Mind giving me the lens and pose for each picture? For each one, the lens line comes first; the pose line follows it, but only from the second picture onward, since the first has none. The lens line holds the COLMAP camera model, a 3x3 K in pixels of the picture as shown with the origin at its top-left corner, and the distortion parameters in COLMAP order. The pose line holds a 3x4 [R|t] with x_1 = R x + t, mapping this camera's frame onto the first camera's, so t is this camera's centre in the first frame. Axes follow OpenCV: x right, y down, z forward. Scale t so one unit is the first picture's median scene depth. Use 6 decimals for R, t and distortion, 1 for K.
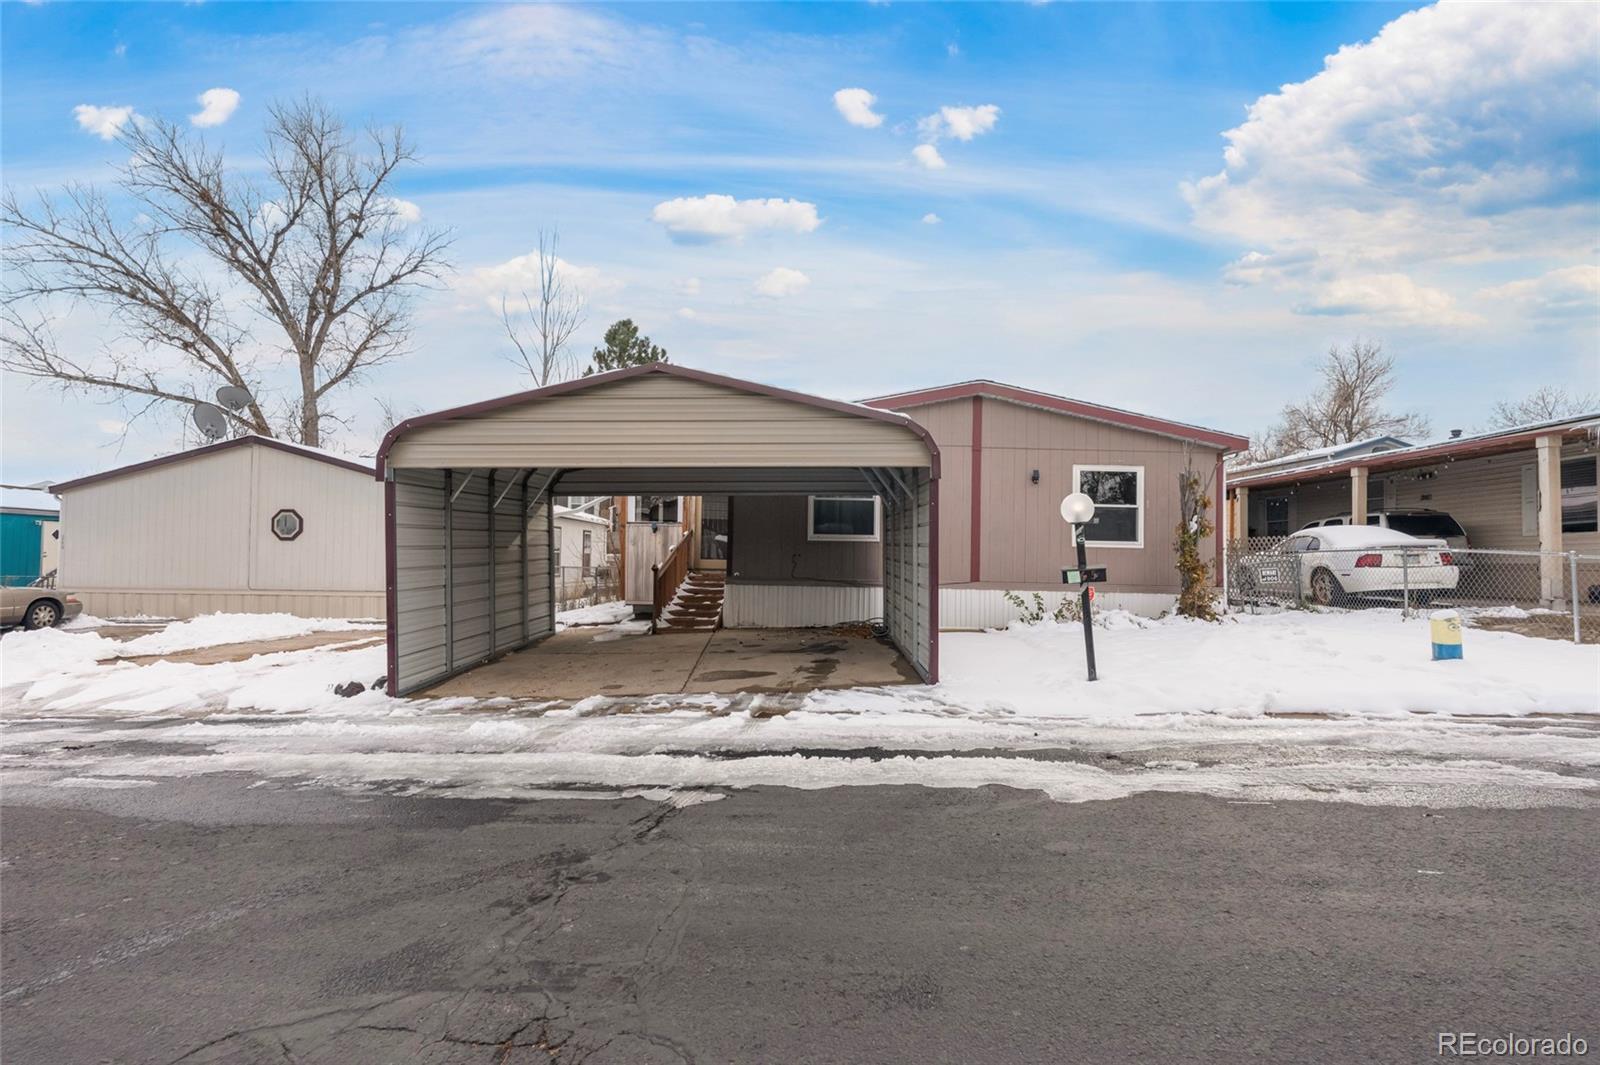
lens RADIAL K [[774.6, 0, 798.0], [0, 774.6, 539.4], [0, 0, 1]] dist [0.003694, 0.000847]
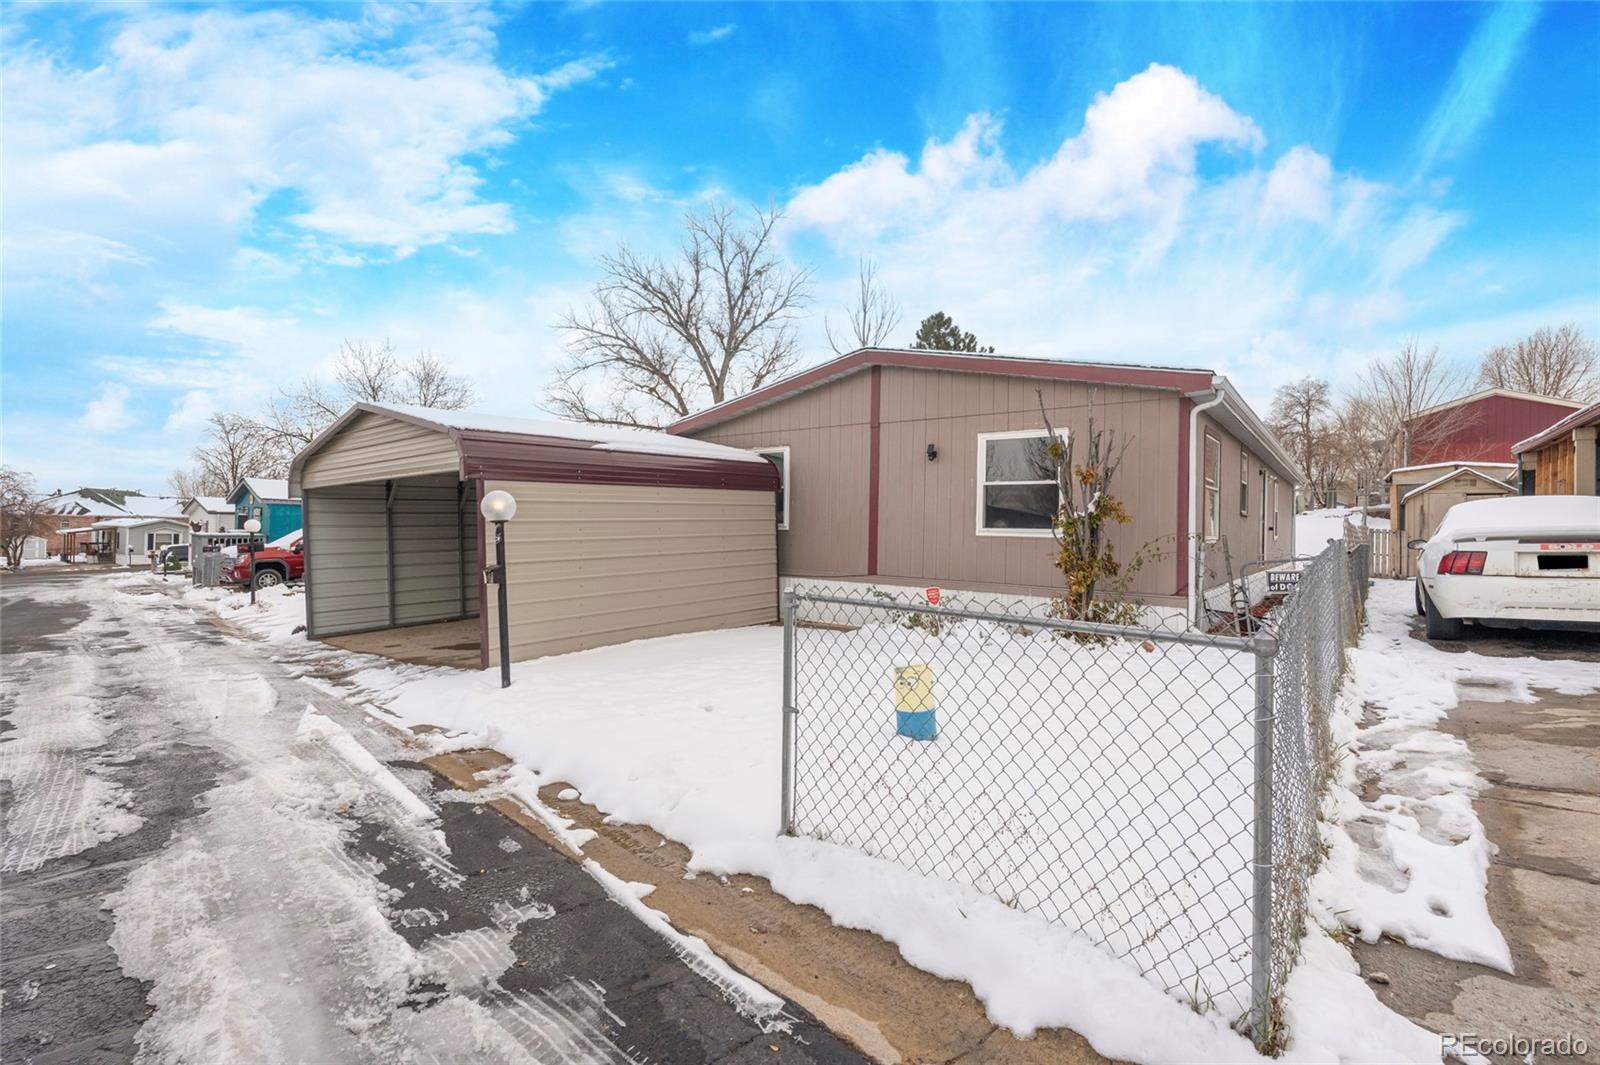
lens RADIAL K [[715.2, 0, 799.0], [0, 715.2, 528.7], [0, 0, 1]] dist [0.008547, 0.001136]
pose [[0.783098, -0.004404, -0.621883, 0.268546], [0.016108, 0.999783, 0.013204, -0.004235], [0.621689, -0.020358, 0.782999, 0.119888]]
